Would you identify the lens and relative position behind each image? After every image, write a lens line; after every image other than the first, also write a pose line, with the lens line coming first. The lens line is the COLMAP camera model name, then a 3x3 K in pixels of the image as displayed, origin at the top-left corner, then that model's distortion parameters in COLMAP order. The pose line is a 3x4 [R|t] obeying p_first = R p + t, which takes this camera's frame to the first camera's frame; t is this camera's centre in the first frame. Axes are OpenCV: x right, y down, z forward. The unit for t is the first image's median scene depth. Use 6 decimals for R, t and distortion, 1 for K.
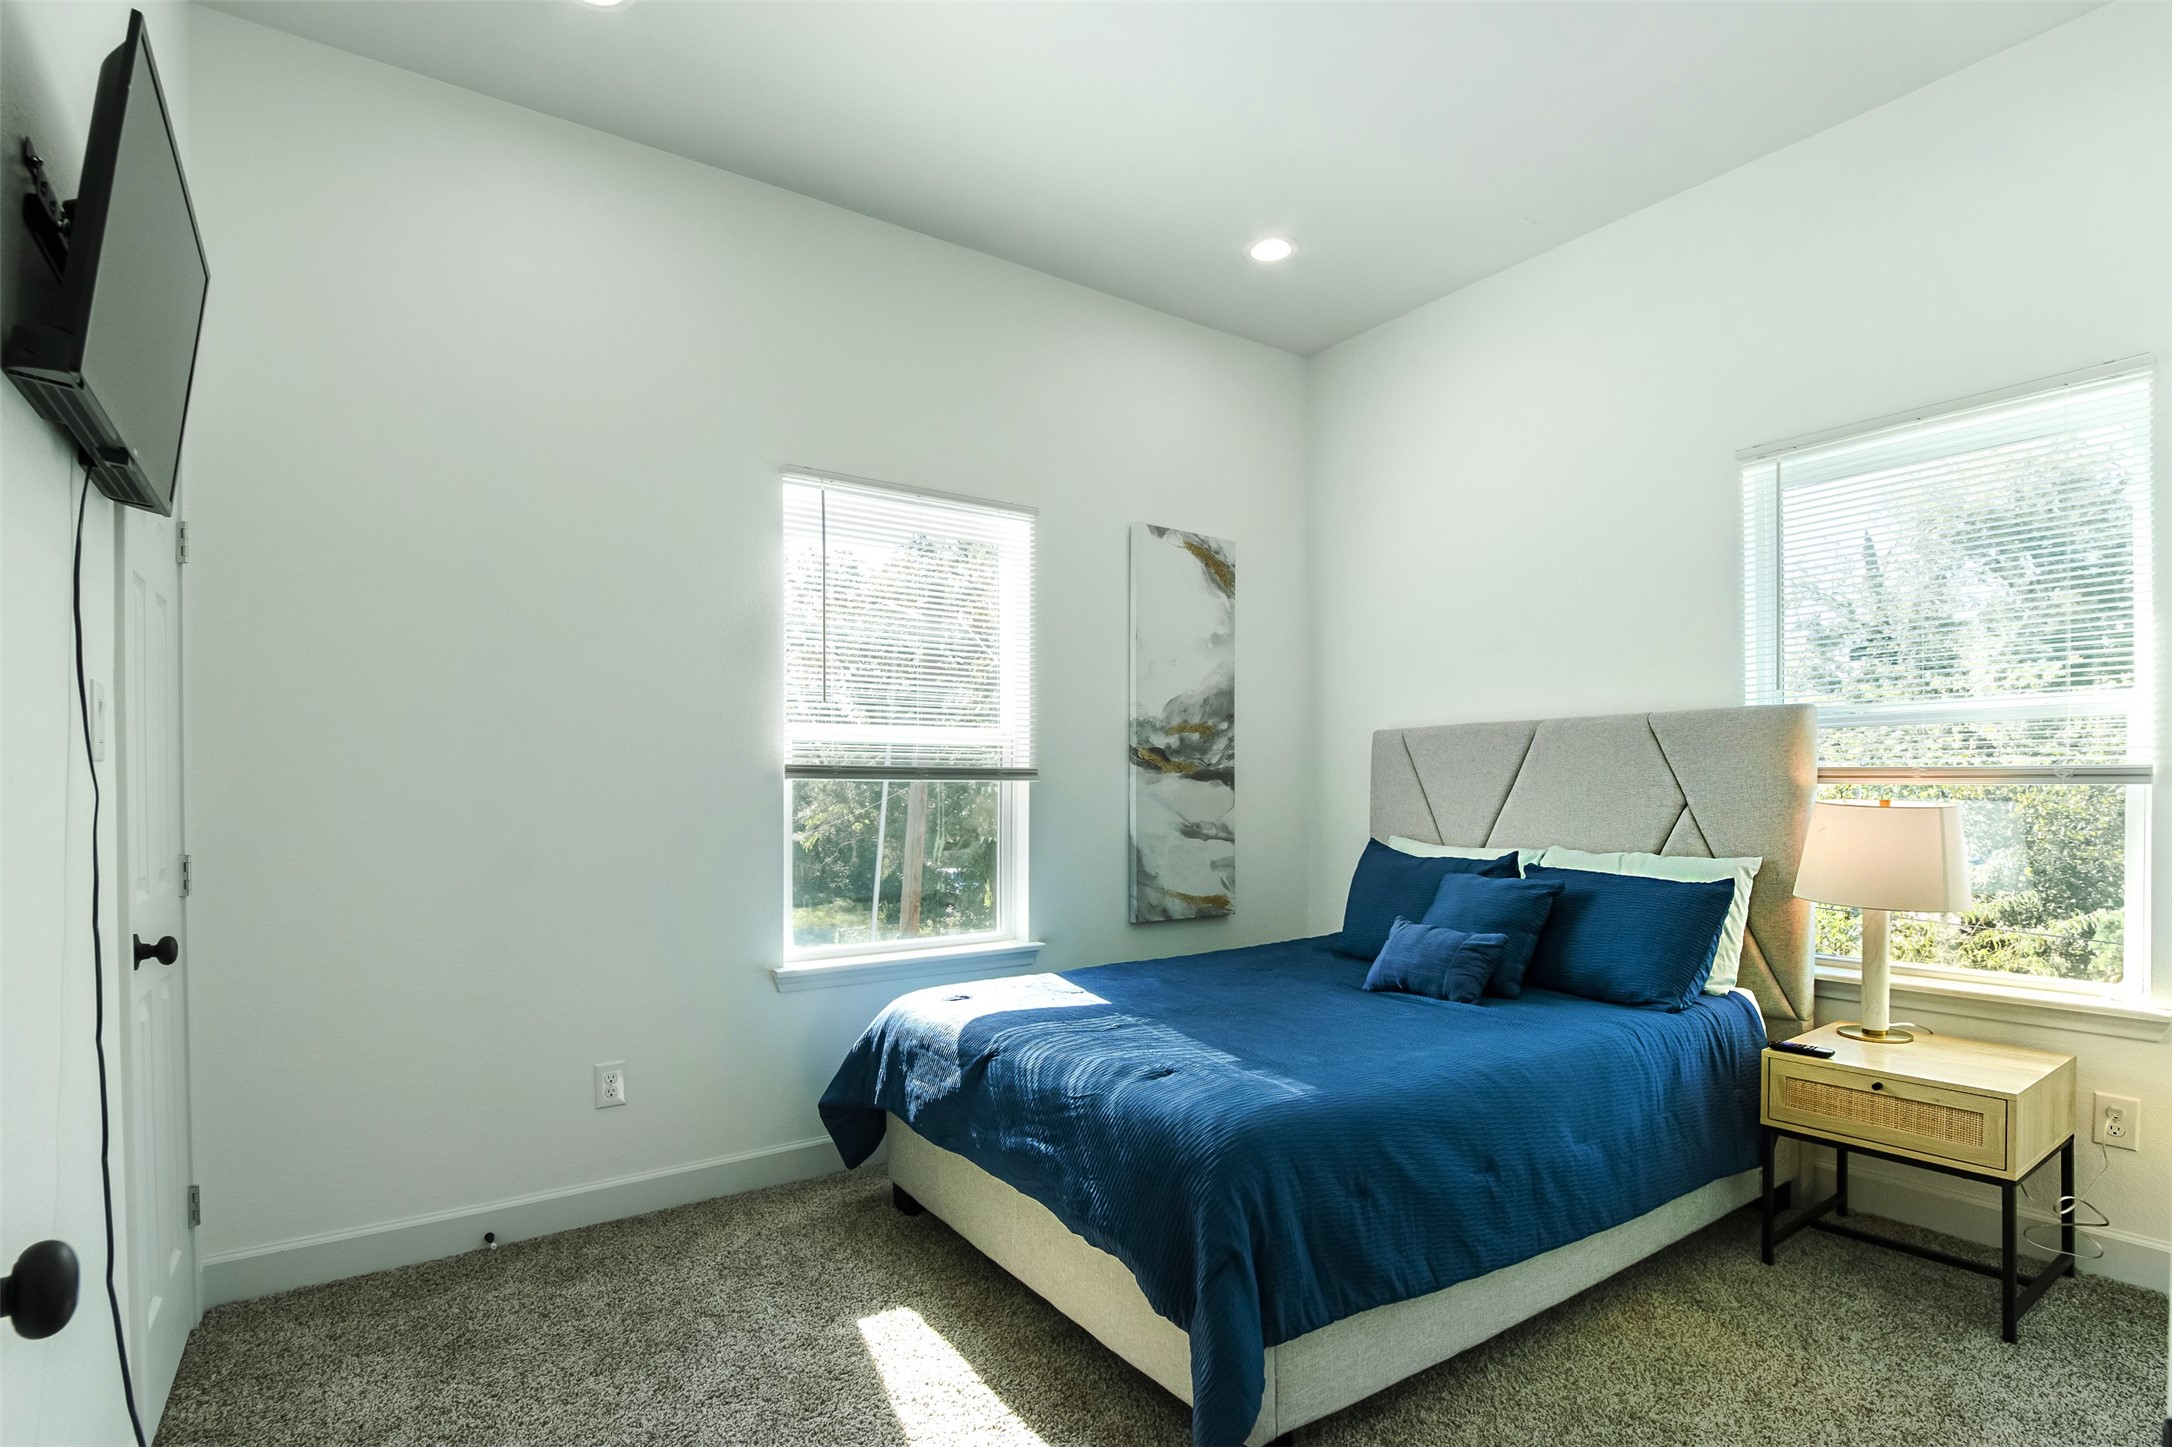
lens RADIAL K [[1020.7, 0, 1088.9], [0, 1020.7, 796.8], [0, 0, 1]] dist [-0.062748, 0.000218]
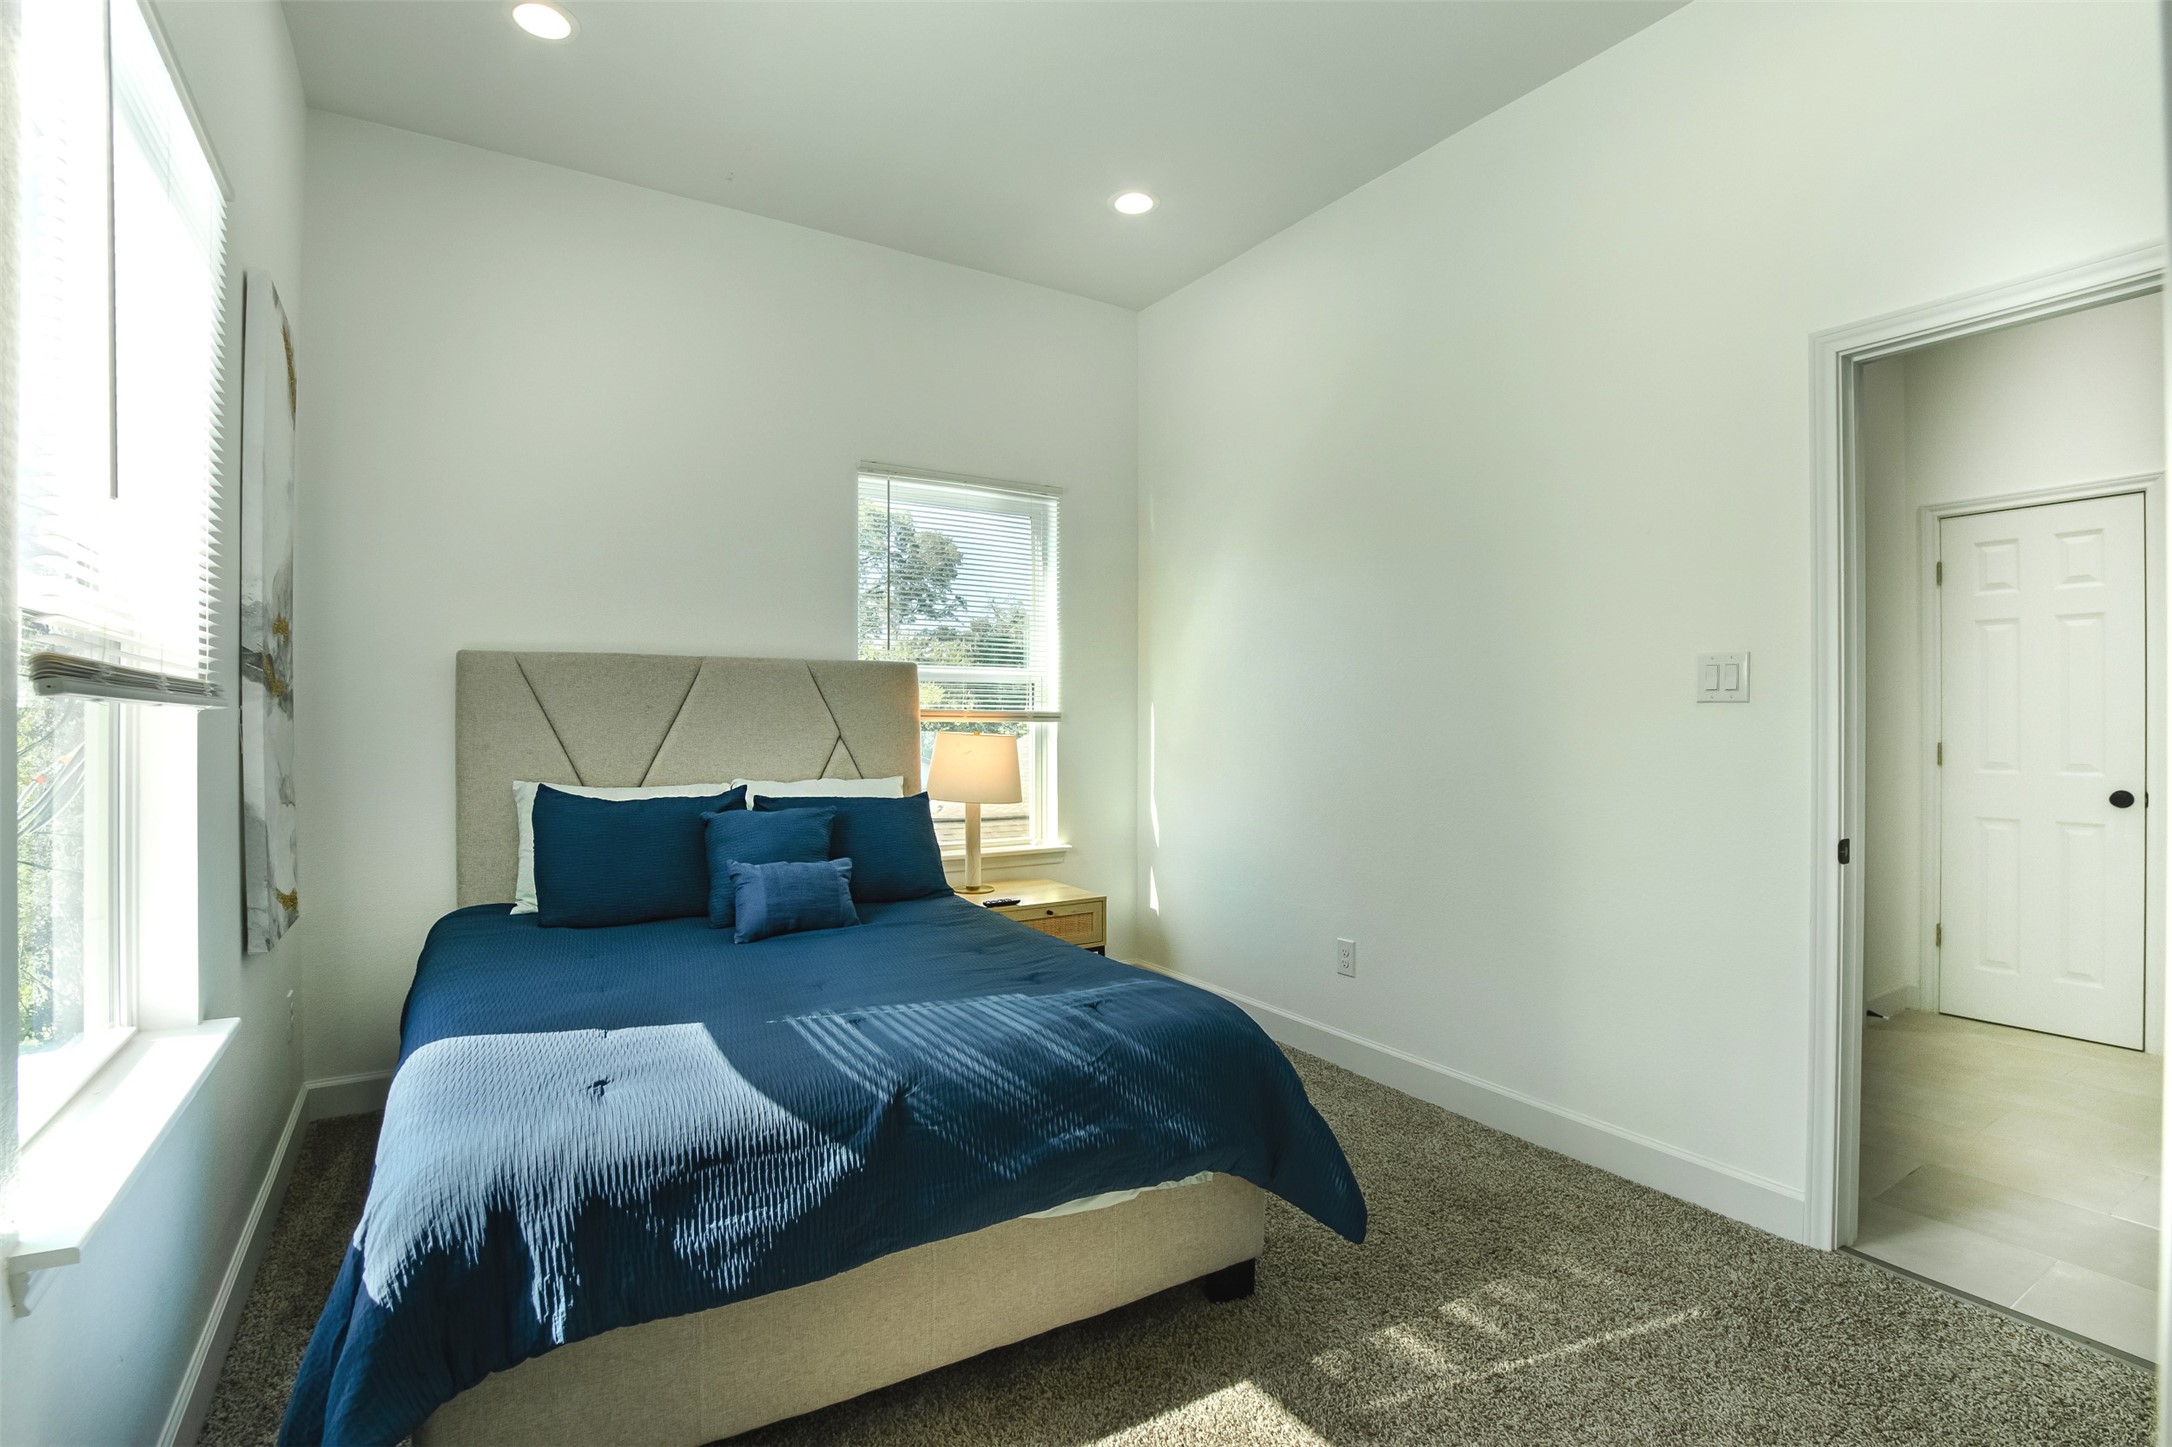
lens RADIAL K [[1001.1, 0, 1061.6], [0, 1001.1, 725.7], [0, 0, 1]] dist [-0.038105, 0.005806]
pose [[0.078846, -0.002052, 0.996885, -0.604420], [0.001285, 0.999997, 0.001957, -0.008349], [-0.996886, 0.001126, 0.078849, 0.628249]]
